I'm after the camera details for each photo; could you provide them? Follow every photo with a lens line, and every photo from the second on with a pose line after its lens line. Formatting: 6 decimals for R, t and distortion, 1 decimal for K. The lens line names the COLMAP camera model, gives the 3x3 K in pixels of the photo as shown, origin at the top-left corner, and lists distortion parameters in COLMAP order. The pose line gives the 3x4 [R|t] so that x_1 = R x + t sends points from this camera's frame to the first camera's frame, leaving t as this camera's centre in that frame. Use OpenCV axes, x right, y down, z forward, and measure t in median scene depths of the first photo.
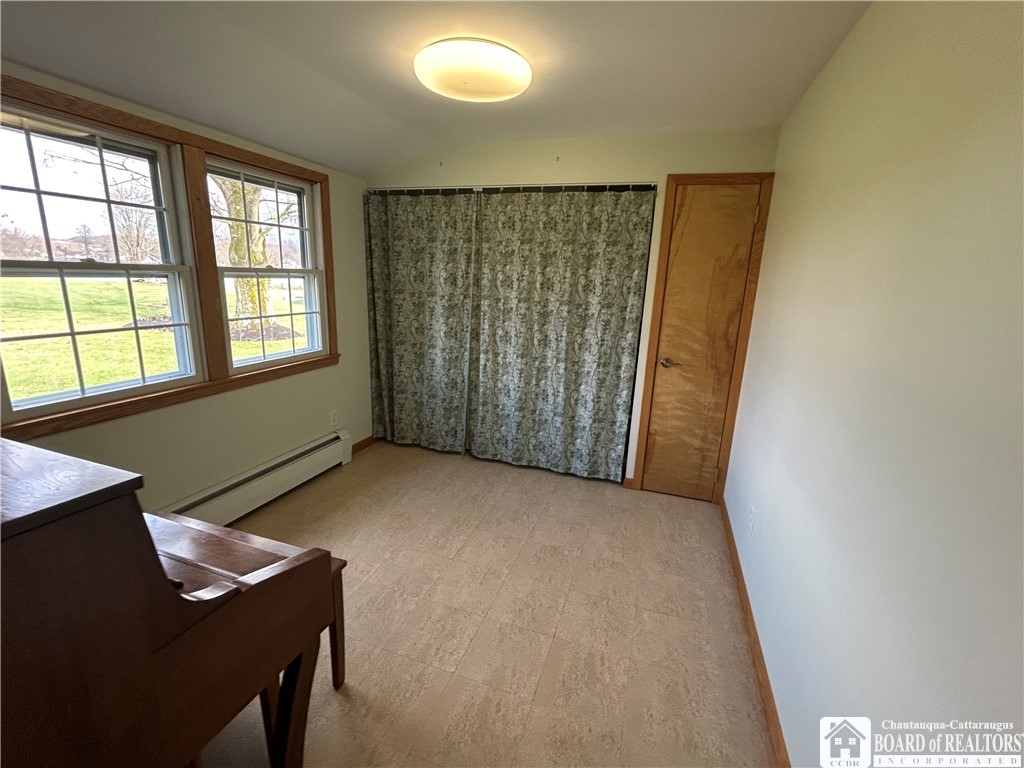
lens RADIAL K [[453.7, 0, 512.0], [0, 453.7, 384.0], [0, 0, 1]] dist [-0.000819, -0.000605]
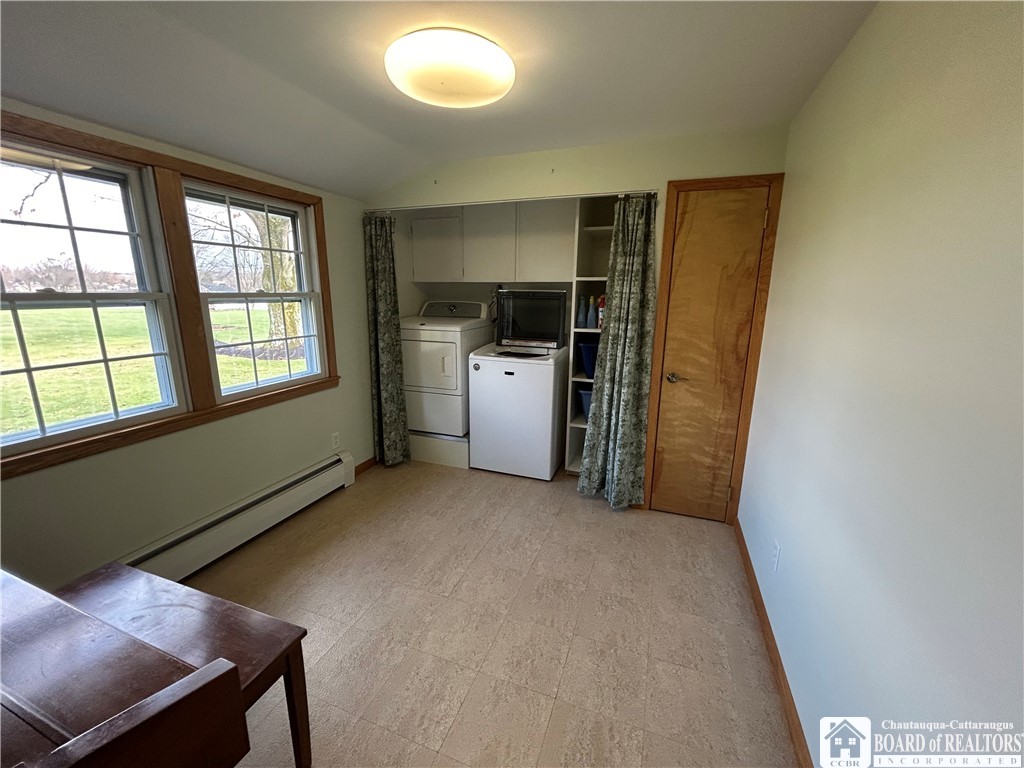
lens RADIAL K [[413.7, 0, 512.0], [0, 413.7, 384.0], [0, 0, 1]] dist [0.001409, 0.000194]
pose [[0.999087, -0.024670, -0.034881, 0.035289], [0.024096, 0.999569, -0.016794, -0.029445], [0.035280, 0.015938, 0.999250, 0.126062]]
